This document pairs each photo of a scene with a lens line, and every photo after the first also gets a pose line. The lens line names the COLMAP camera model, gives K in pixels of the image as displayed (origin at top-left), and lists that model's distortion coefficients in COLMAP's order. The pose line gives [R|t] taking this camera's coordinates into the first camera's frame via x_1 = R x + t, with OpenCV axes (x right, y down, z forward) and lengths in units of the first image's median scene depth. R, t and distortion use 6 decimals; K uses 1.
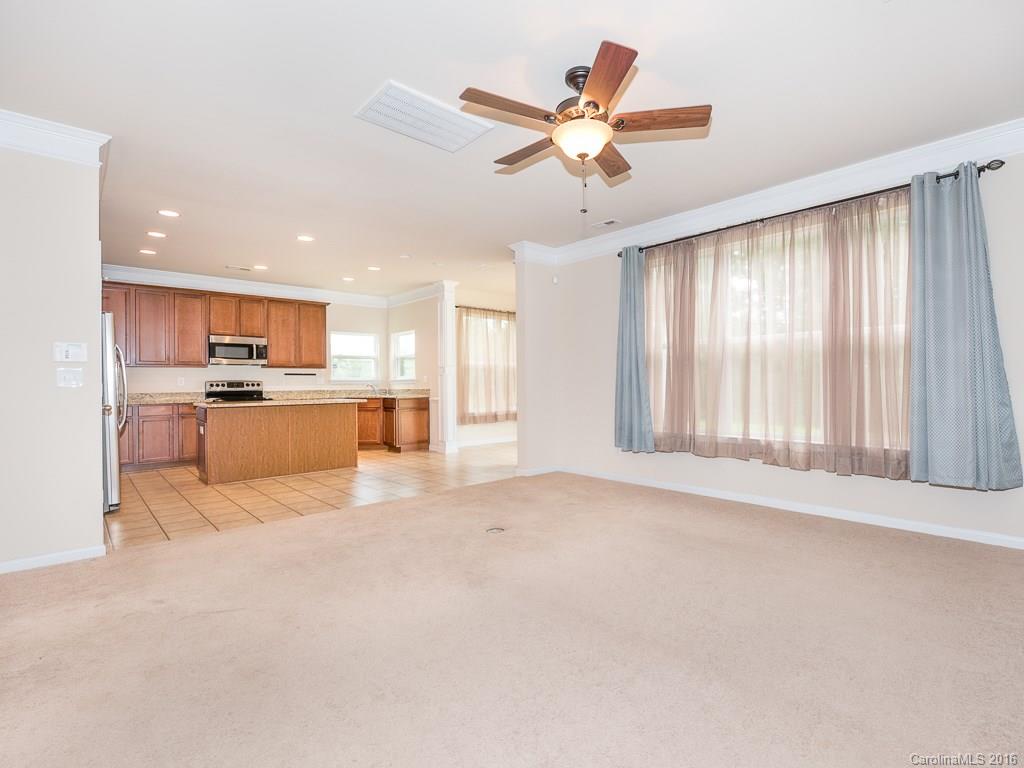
lens RADIAL K [[489.7, 0, 505.5], [0, 489.7, 384.3], [0, 0, 1]] dist [-0.001090, -0.000073]
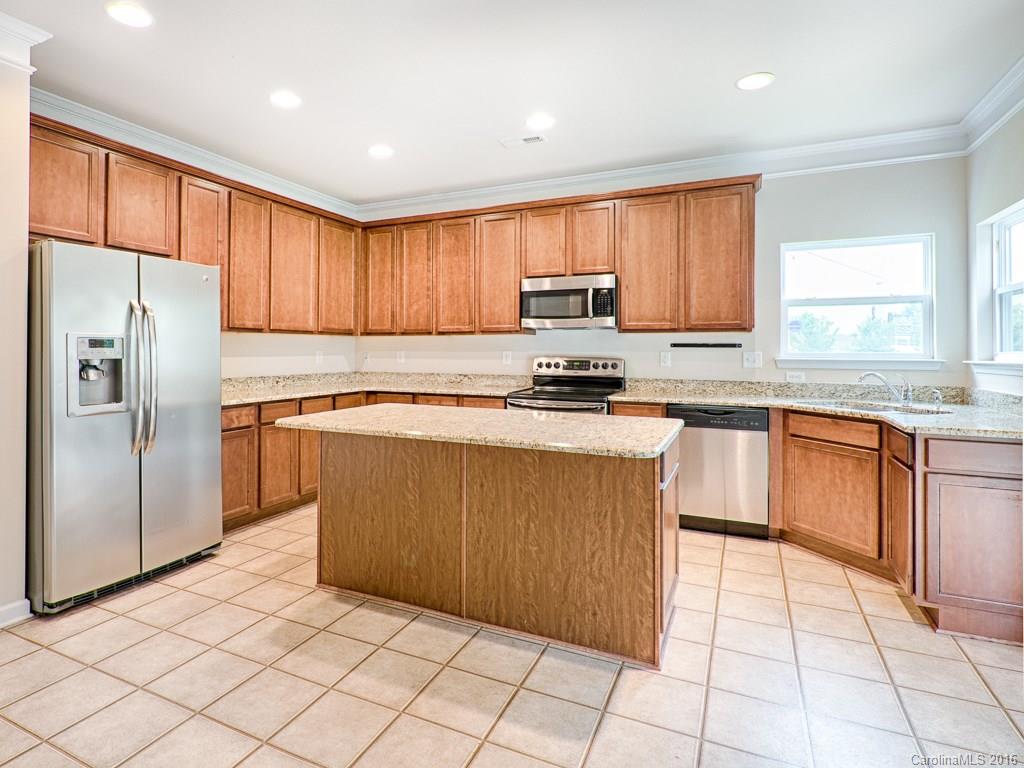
lens RADIAL K [[489.7, 0, 505.5], [0, 489.7, 384.3], [0, 0, 1]] dist [-0.001090, -0.000073]
pose [[0.421047, 0.074202, -0.903999, -0.074866], [-0.012743, 0.997034, 0.075903, -0.018382], [0.906949, -0.020439, 0.420744, 0.685708]]
